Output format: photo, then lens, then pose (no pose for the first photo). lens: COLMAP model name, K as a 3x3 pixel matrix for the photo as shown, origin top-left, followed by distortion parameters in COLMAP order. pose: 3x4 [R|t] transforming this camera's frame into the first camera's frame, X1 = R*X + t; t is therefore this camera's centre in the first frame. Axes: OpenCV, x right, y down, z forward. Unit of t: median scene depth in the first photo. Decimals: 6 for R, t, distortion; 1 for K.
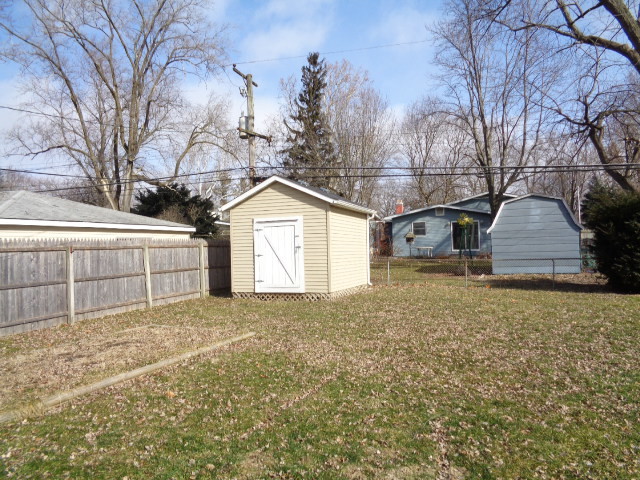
lens RADIAL K [[477.0, 0, 320.0], [0, 477.0, 240.0], [0, 0, 1]] dist [-0.007132, -0.001209]
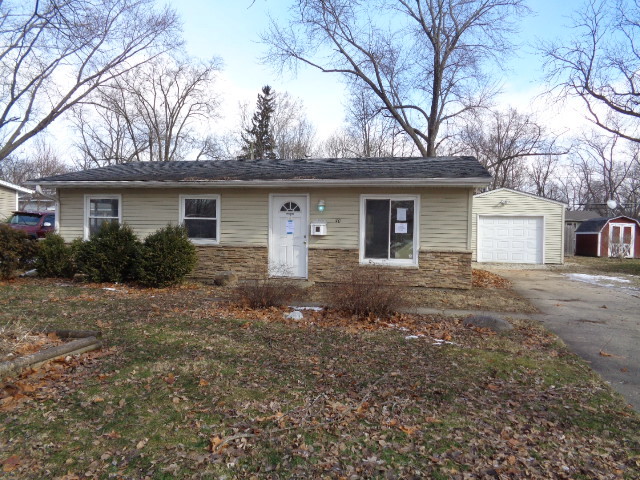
lens RADIAL K [[477.0, 0, 320.0], [0, 477.0, 240.0], [0, 0, 1]] dist [-0.007132, -0.001209]
pose [[0.981034, 0.062523, 0.183477, -0.085746], [-0.066994, 0.997586, 0.018263, 0.009735], [-0.181892, -0.030208, 0.982854, -0.369469]]
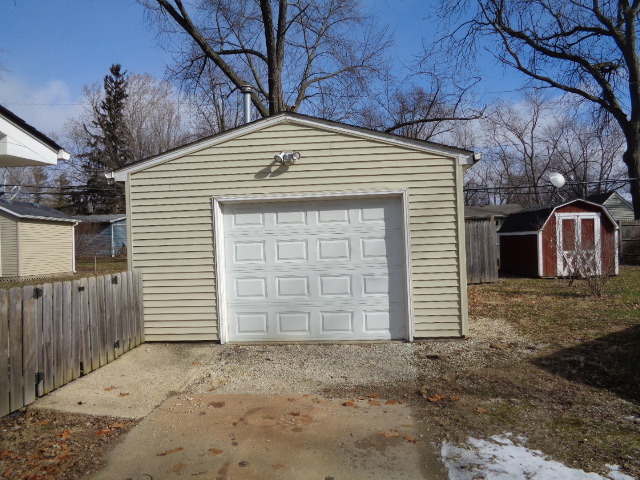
lens RADIAL K [[477.0, 0, 320.0], [0, 477.0, 240.0], [0, 0, 1]] dist [-0.007132, -0.001209]
pose [[0.950086, 0.012743, 0.311727, 0.092874], [-0.011701, 0.999918, -0.005213, -0.001346], [-0.311768, 0.001306, 0.950157, -0.146958]]
